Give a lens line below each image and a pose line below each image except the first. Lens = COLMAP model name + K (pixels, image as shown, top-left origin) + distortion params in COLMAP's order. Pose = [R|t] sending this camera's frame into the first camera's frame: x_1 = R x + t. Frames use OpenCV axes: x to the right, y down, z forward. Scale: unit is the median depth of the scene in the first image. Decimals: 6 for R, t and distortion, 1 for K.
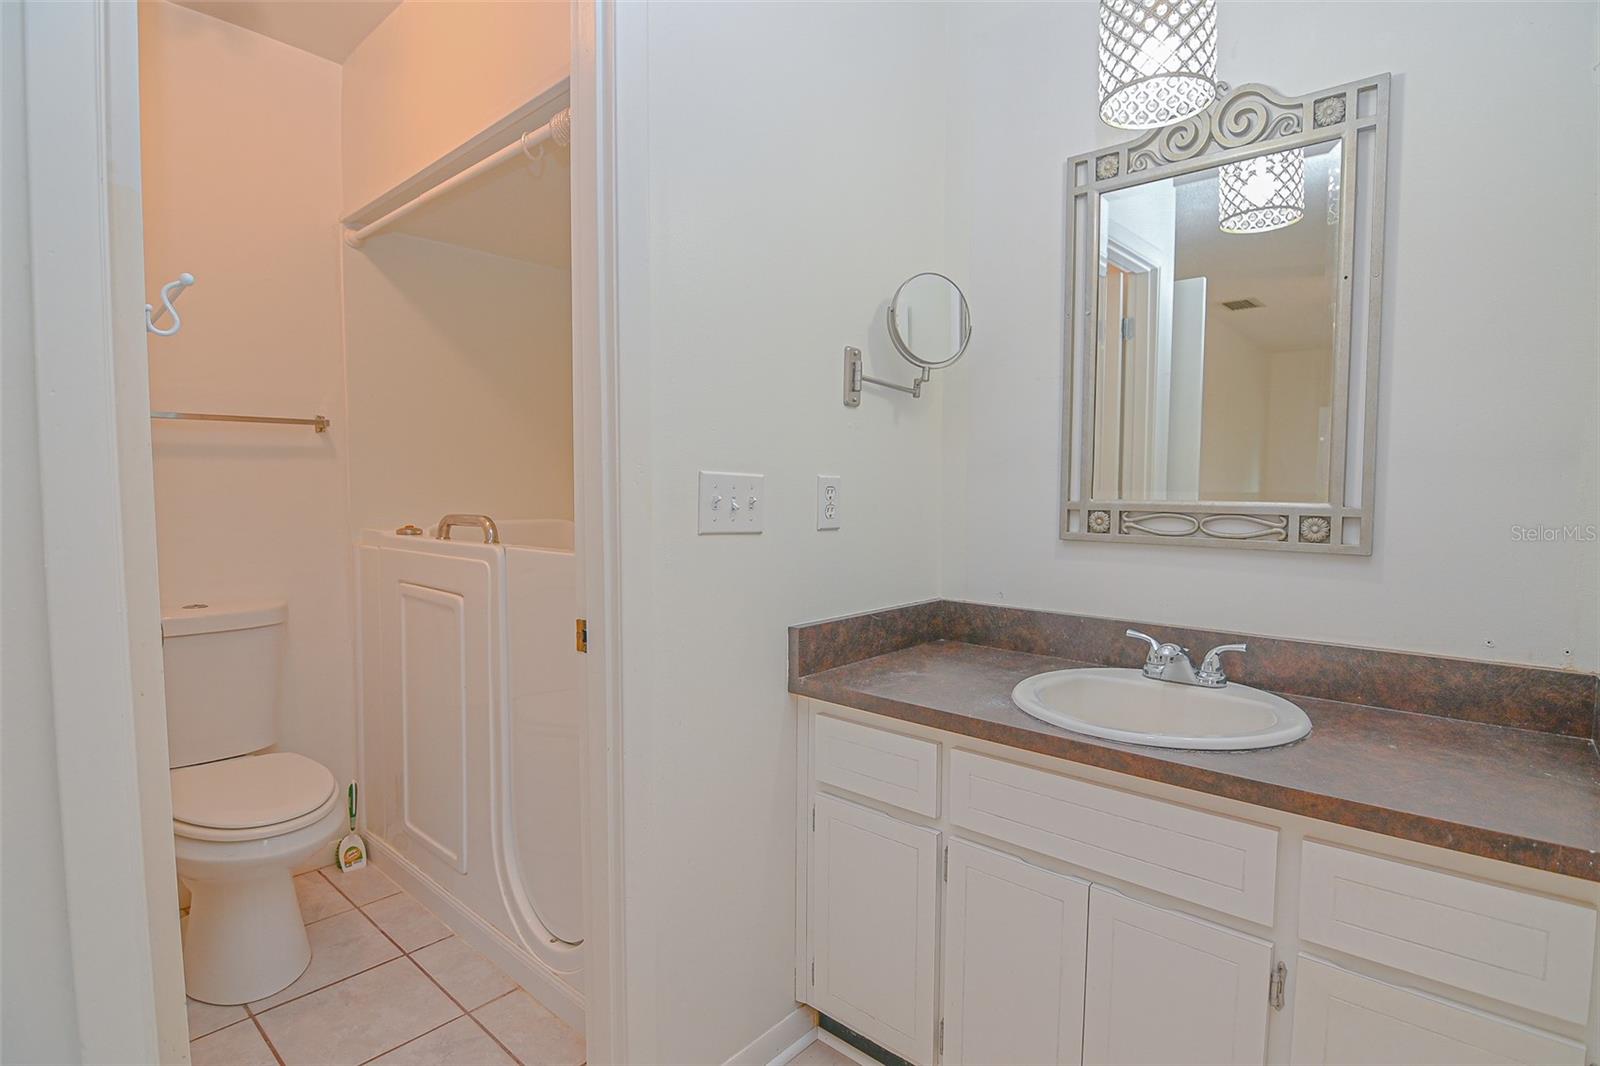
lens RADIAL K [[784.0, 0, 813.5], [0, 784.0, 529.3], [0, 0, 1]] dist [-0.005351, -0.014247]
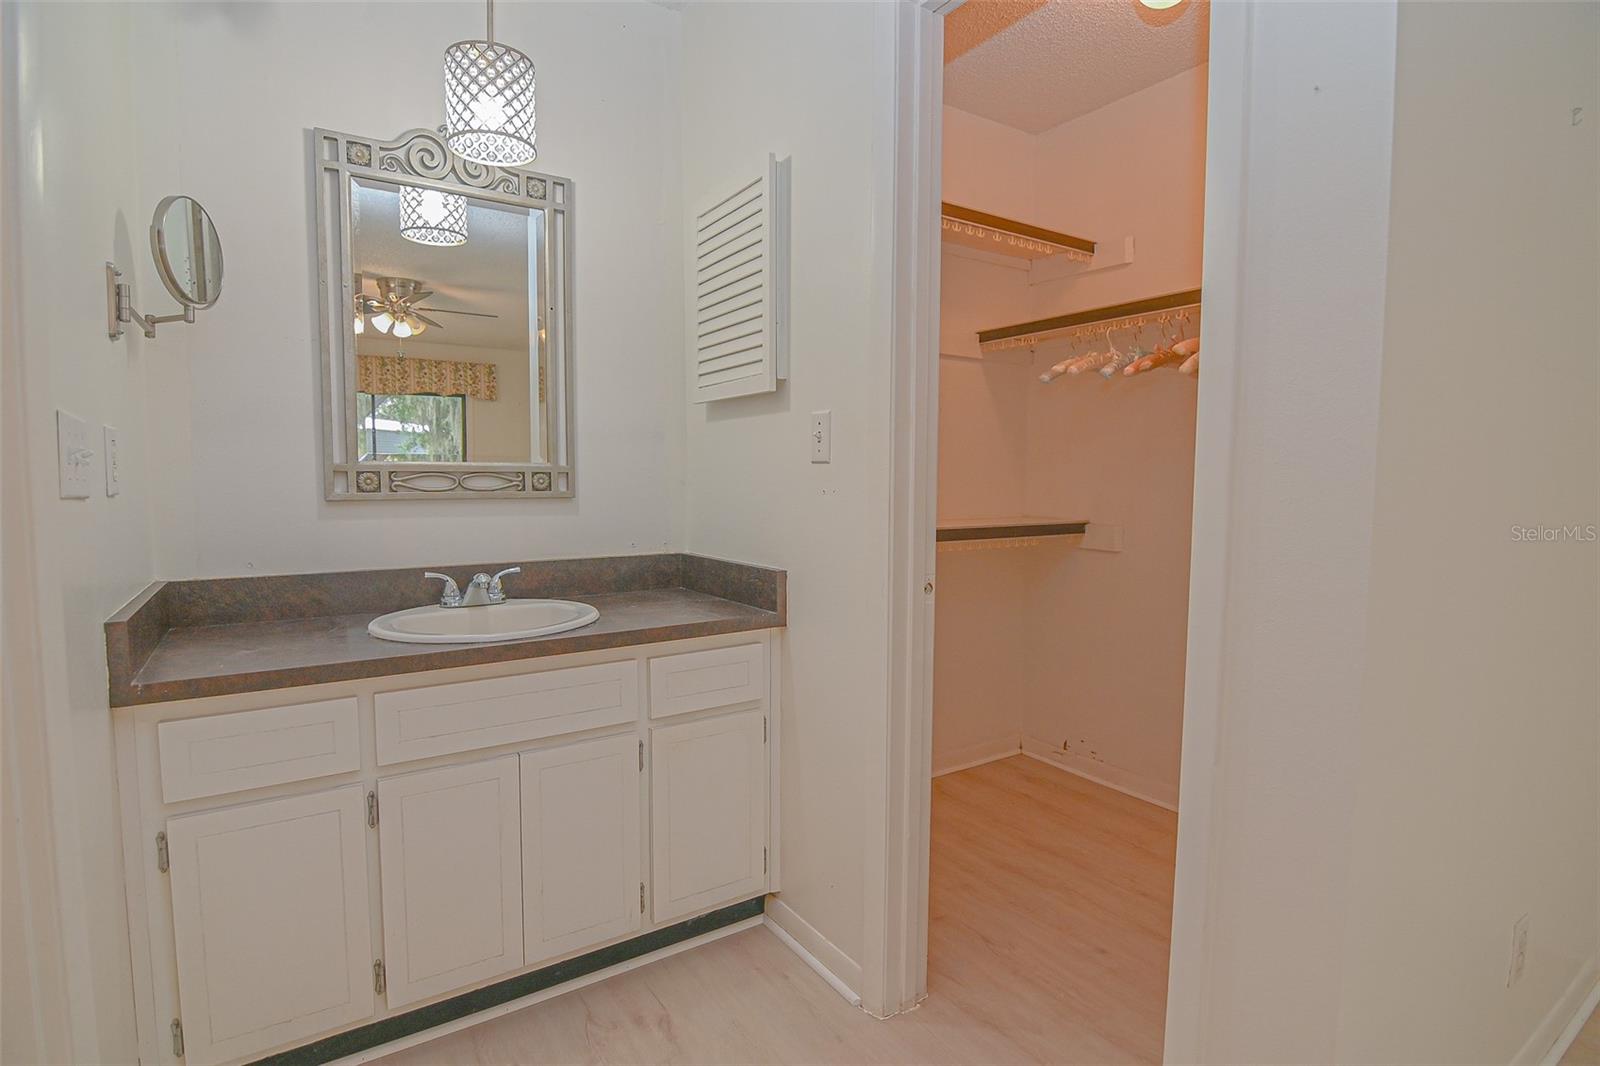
lens RADIAL K [[784.0, 0, 813.5], [0, 784.0, 529.3], [0, 0, 1]] dist [-0.005351, -0.014247]
pose [[0.263507, -0.071800, 0.961982, -0.561397], [0.054082, 0.996757, 0.059581, 0.026435], [-0.963140, 0.036325, 0.266535, 0.130532]]
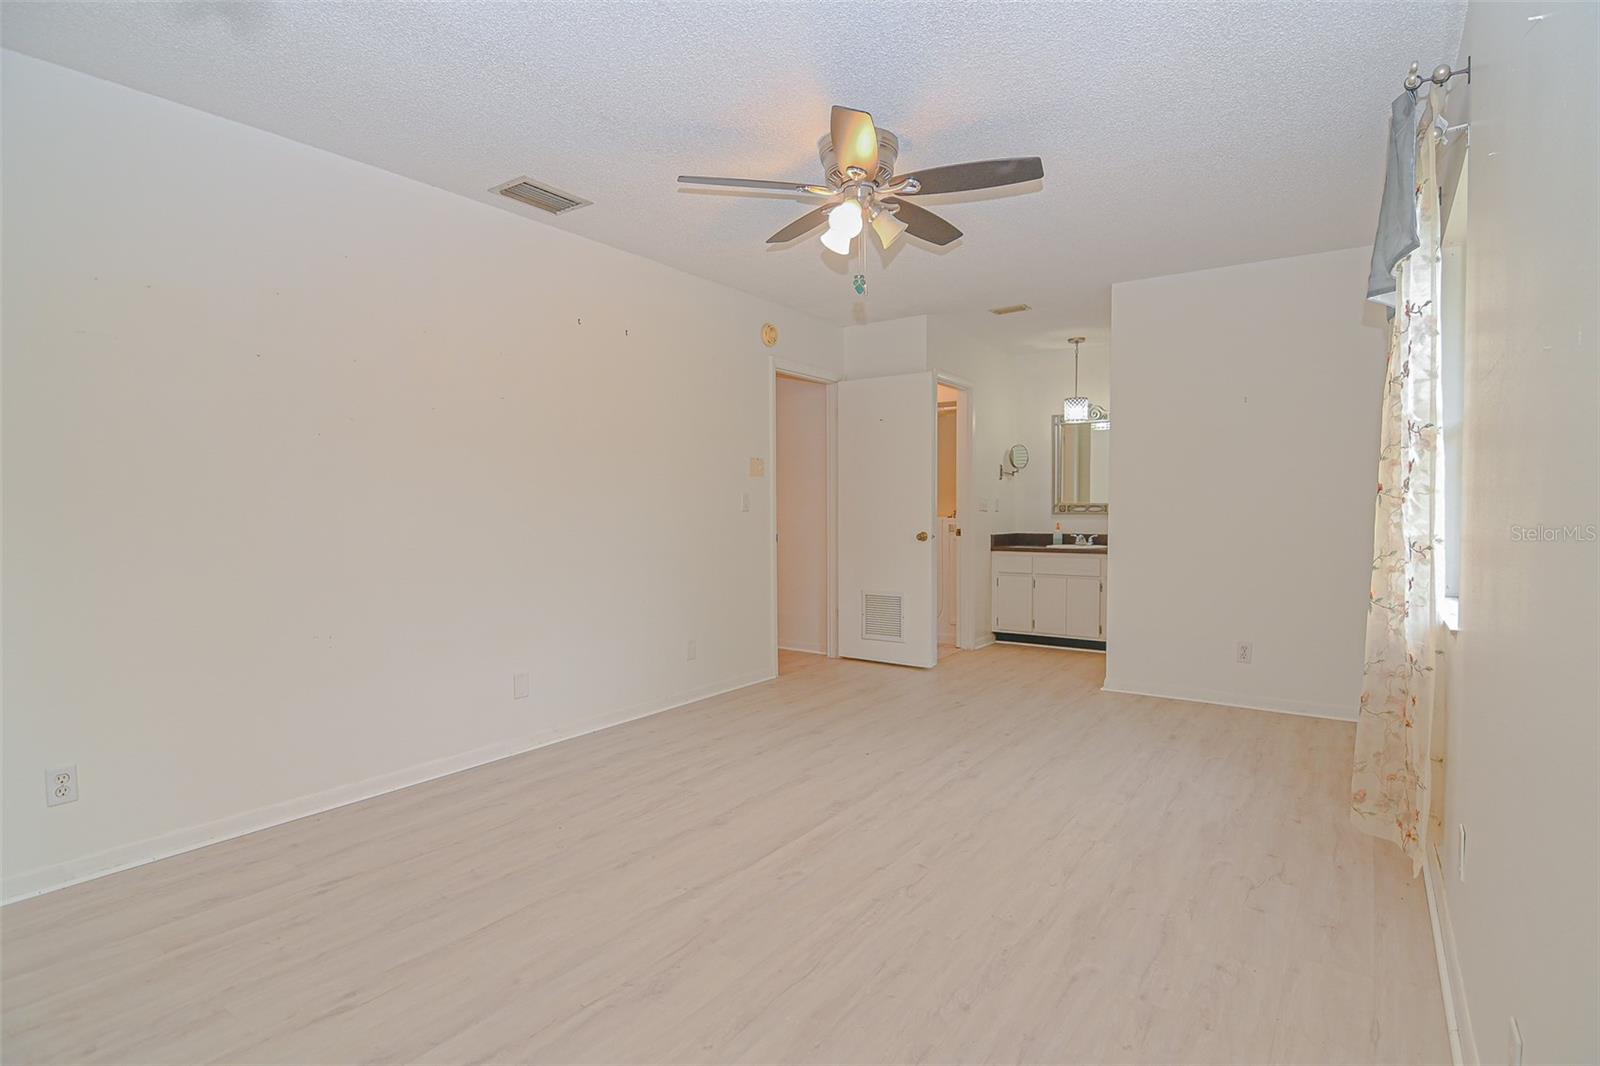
lens RADIAL K [[784.0, 0, 813.5], [0, 784.0, 529.3], [0, 0, 1]] dist [-0.005351, -0.014247]
pose [[0.995172, -0.012274, 0.097372, -1.333194], [0.014352, 0.999683, -0.020668, 0.167168], [-0.097087, 0.021966, 0.995033, -2.938745]]
